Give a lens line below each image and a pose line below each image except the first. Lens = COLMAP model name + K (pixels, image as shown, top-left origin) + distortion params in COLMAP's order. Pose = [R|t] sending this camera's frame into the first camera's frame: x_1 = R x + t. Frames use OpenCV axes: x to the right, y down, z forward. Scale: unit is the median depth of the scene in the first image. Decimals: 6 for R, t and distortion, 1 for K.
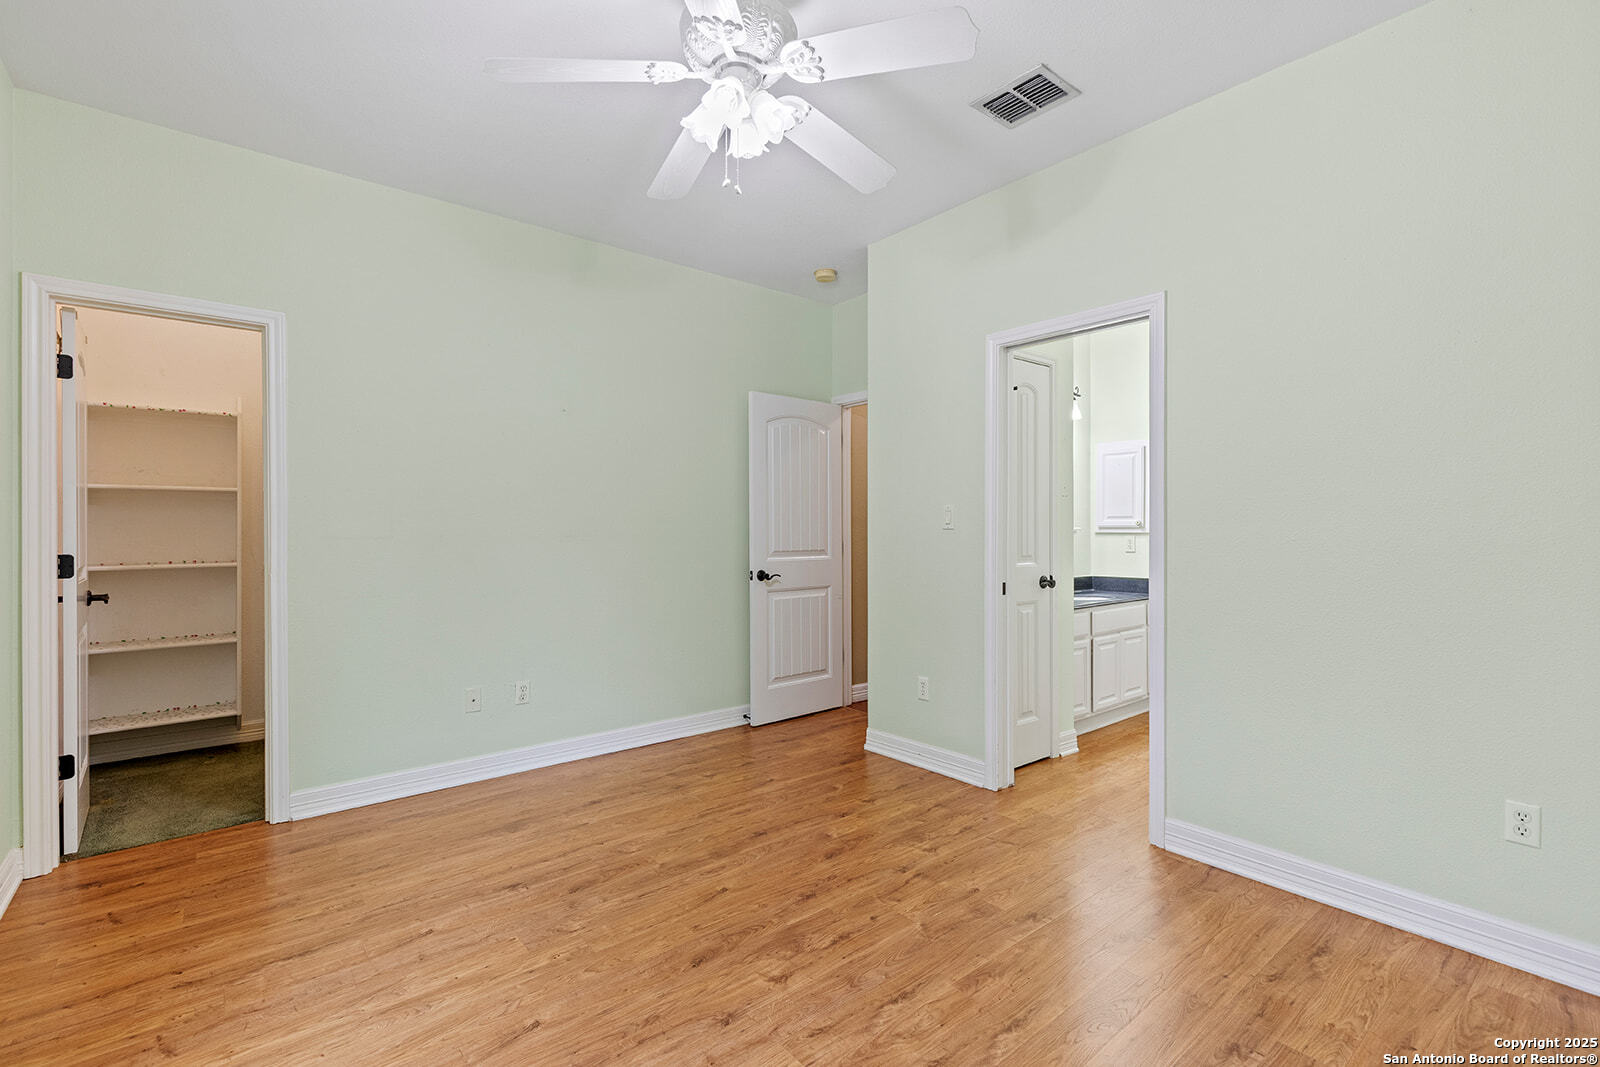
lens RADIAL K [[725.2, 0, 800.0], [0, 725.2, 533.5], [0, 0, 1]] dist [-0.002657, -0.000362]
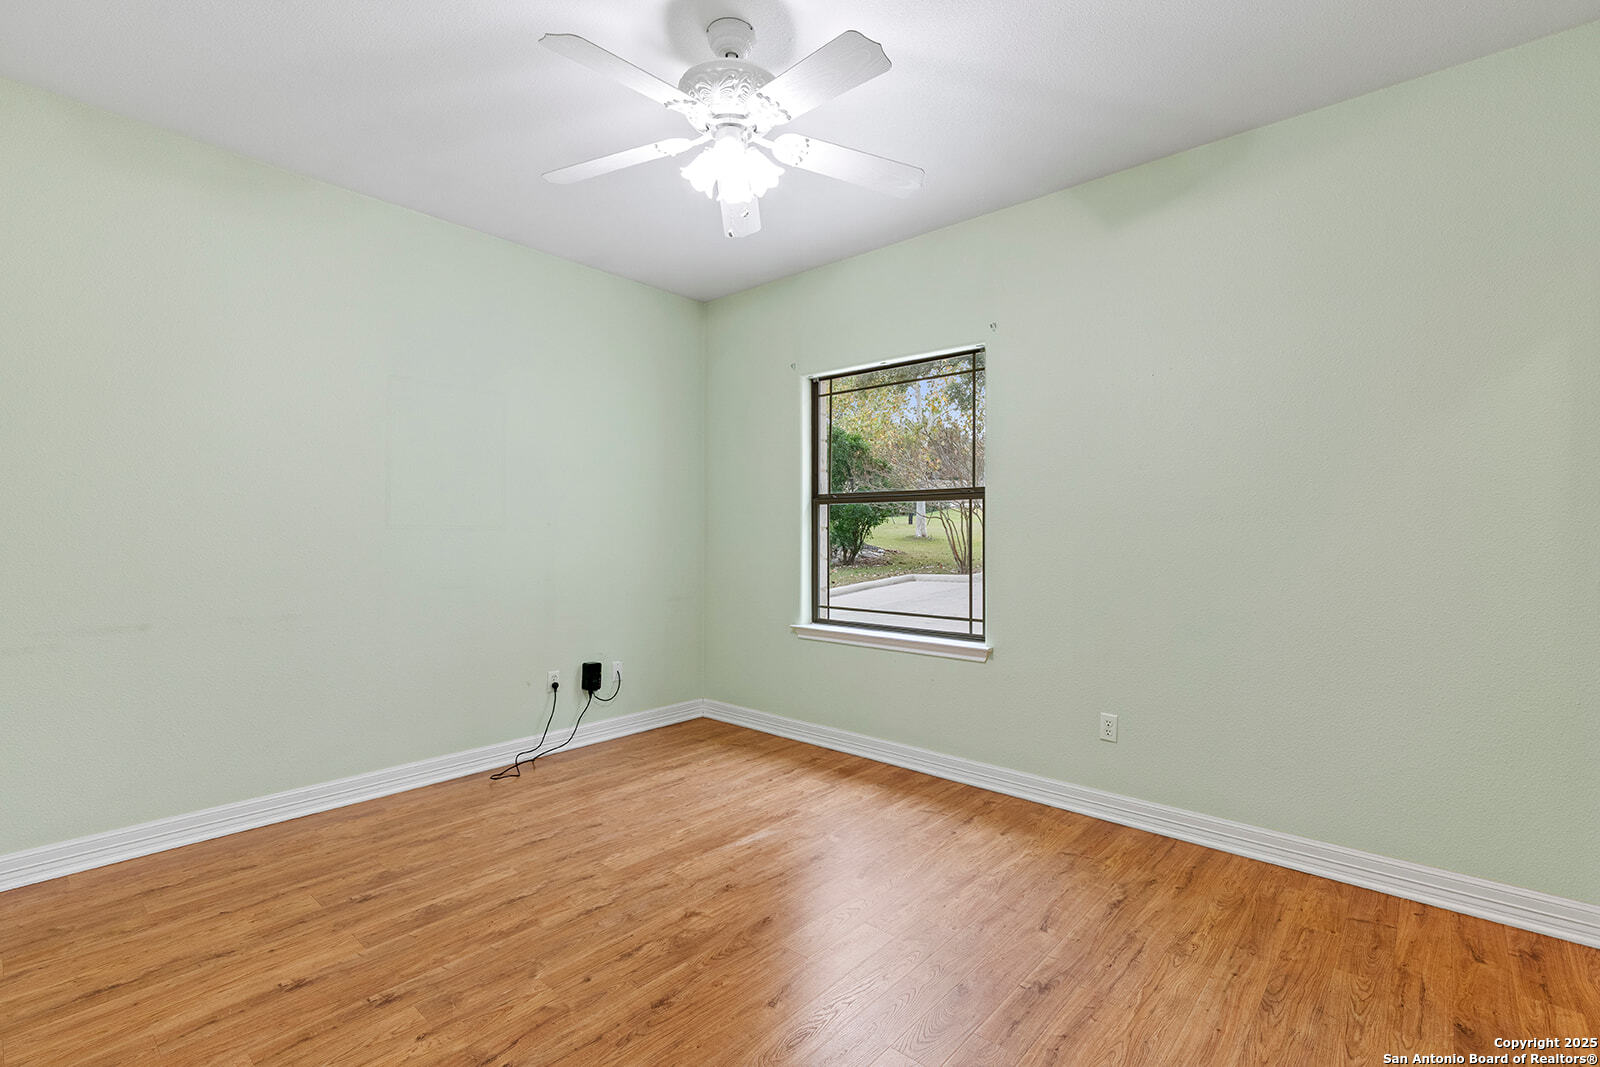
lens RADIAL K [[725.2, 0, 800.0], [0, 725.2, 533.5], [0, 0, 1]] dist [-0.002657, -0.000362]
pose [[-0.987152, 0.000878, -0.159784, -0.013439], [0.000649, 0.999999, 0.001485, -0.006798], [0.159785, 0.001363, -0.987151, 1.998224]]
